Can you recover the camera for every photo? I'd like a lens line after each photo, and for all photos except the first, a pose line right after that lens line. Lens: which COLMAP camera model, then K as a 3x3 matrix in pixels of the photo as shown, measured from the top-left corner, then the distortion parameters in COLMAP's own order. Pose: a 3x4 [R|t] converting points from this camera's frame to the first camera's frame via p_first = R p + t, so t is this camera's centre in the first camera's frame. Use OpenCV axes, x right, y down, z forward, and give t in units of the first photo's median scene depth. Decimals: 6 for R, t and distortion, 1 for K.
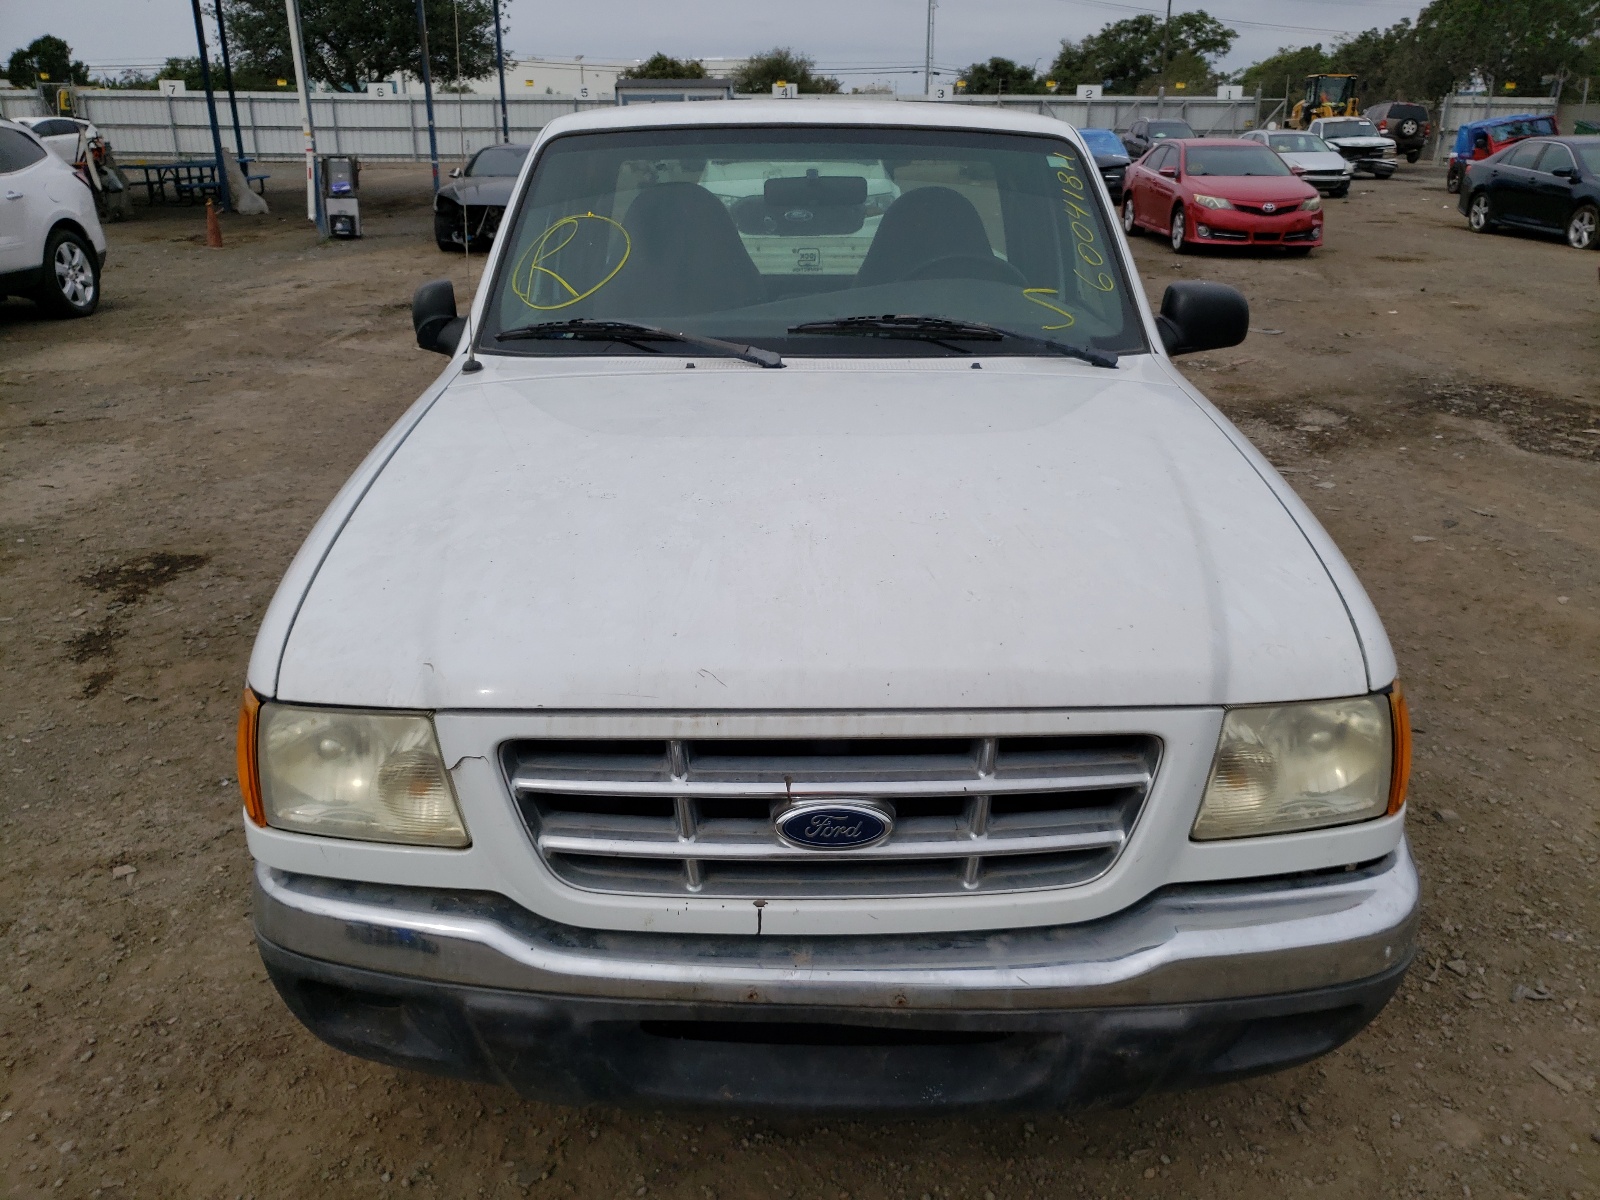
lens RADIAL K [[1230.7, 0, 817.6], [0, 1230.7, 576.7], [0, 0, 1]] dist [-0.001039, -0.003743]
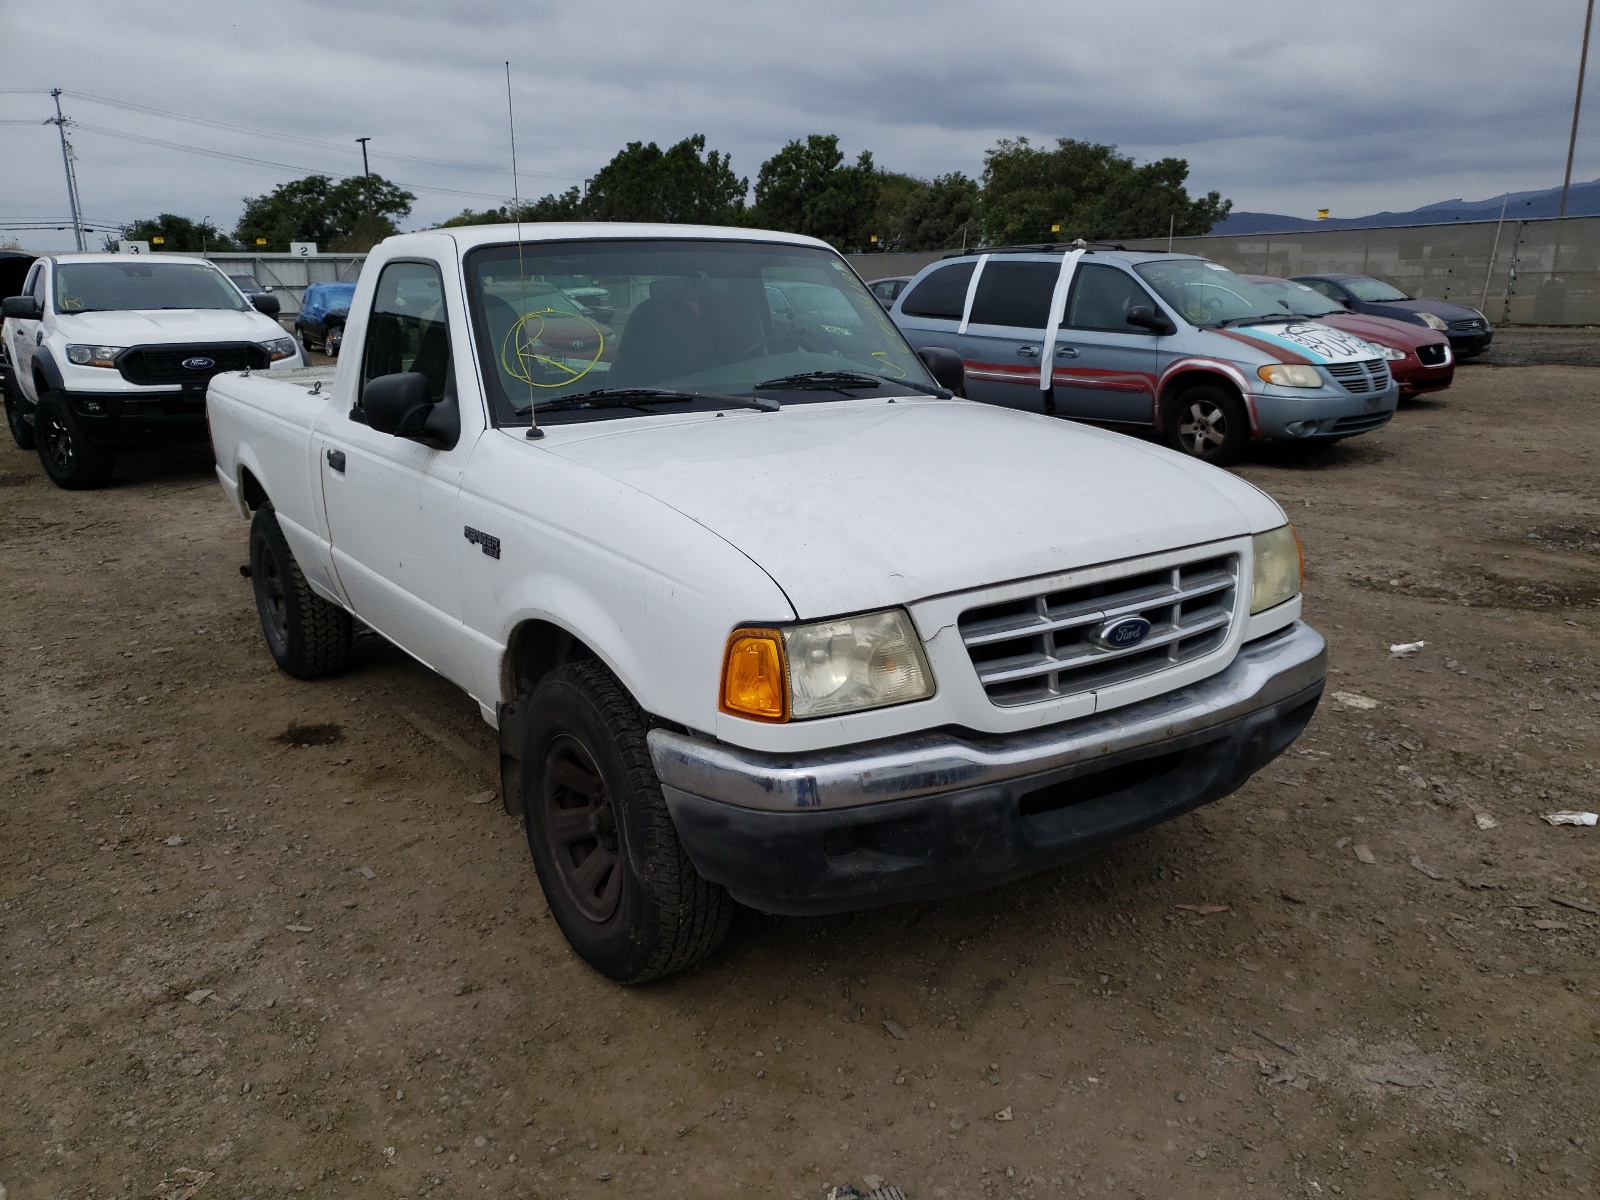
lens RADIAL K [[1237.8, 0, 788.1], [0, 1237.8, 602.2], [0, 0, 1]] dist [0.008888, 0.009297]
pose [[0.834510, -0.151671, 0.529706, -1.162871], [0.203486, 0.978241, -0.040476, 0.132589], [-0.512041, 0.141565, 0.847215, -0.157709]]
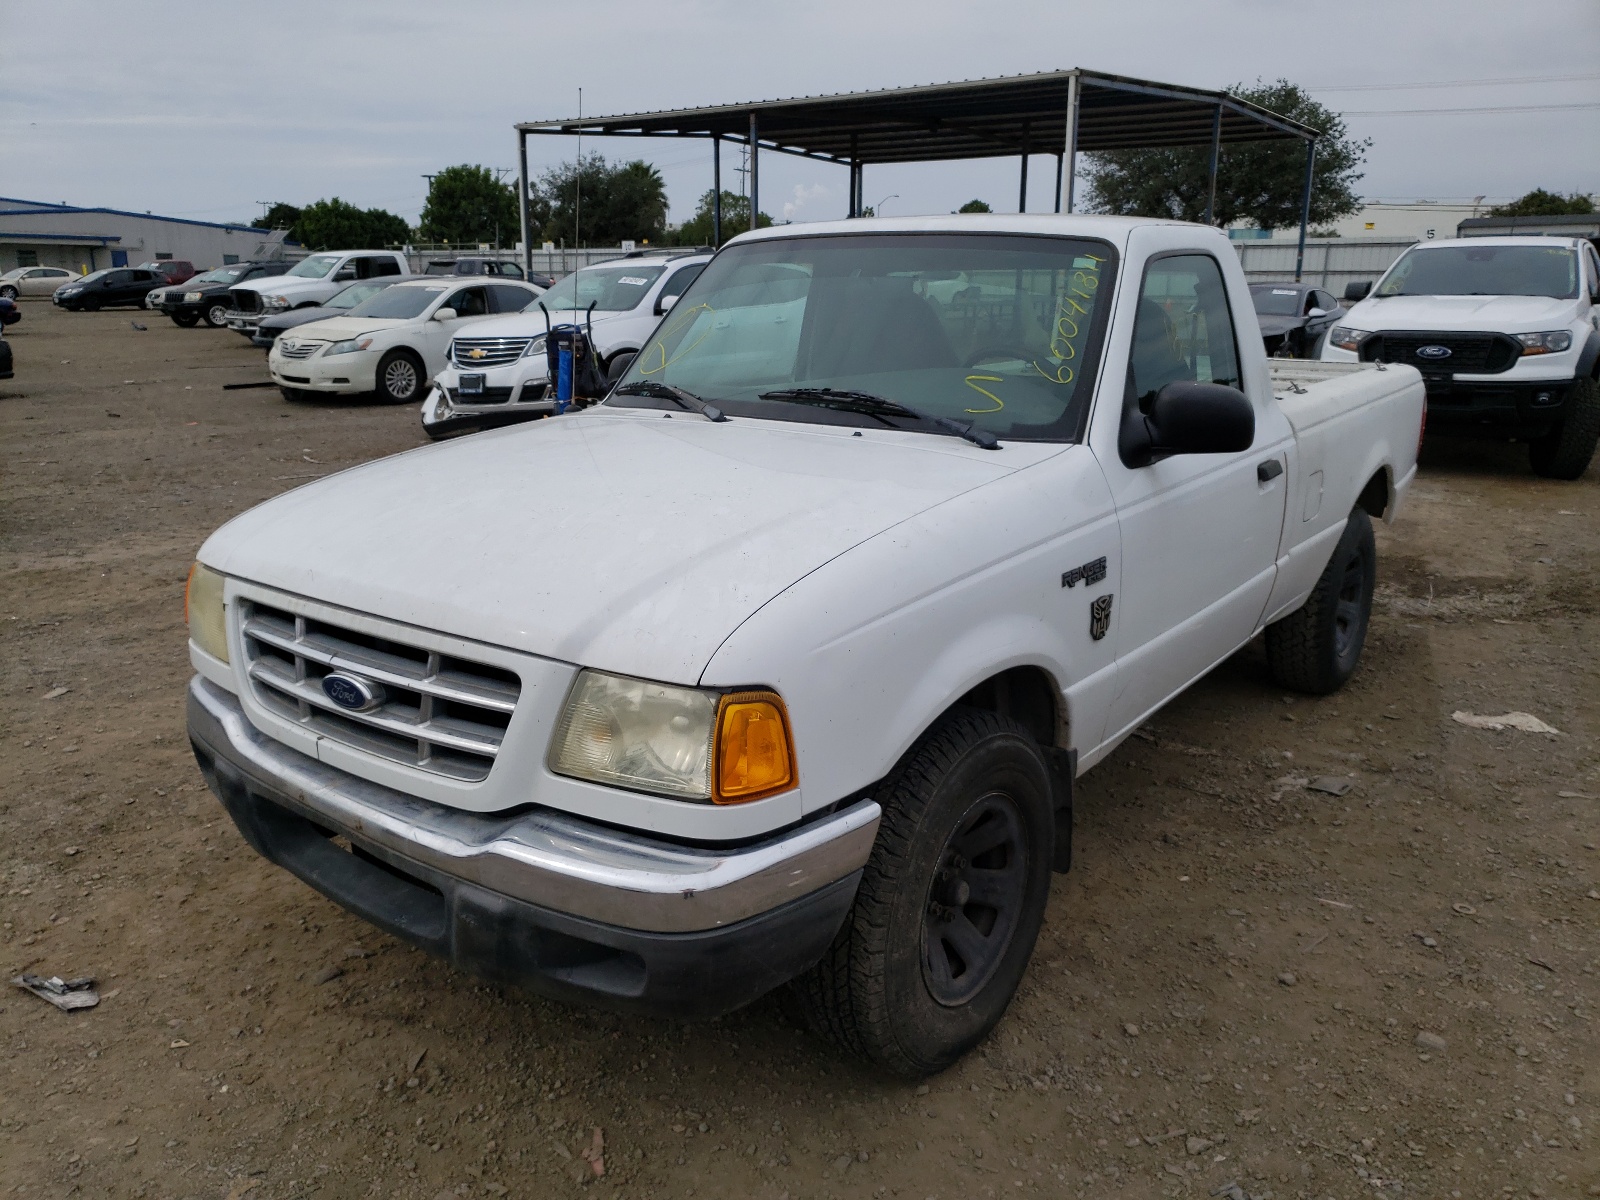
lens RADIAL K [[1230.7, 0, 817.6], [0, 1230.7, 576.7], [0, 0, 1]] dist [-0.001039, -0.003743]
pose [[0.789764, 0.135801, -0.598189, 1.236380], [-0.199625, 0.979001, -0.041305, 0.018811], [0.580019, 0.152035, 0.800290, 0.134416]]
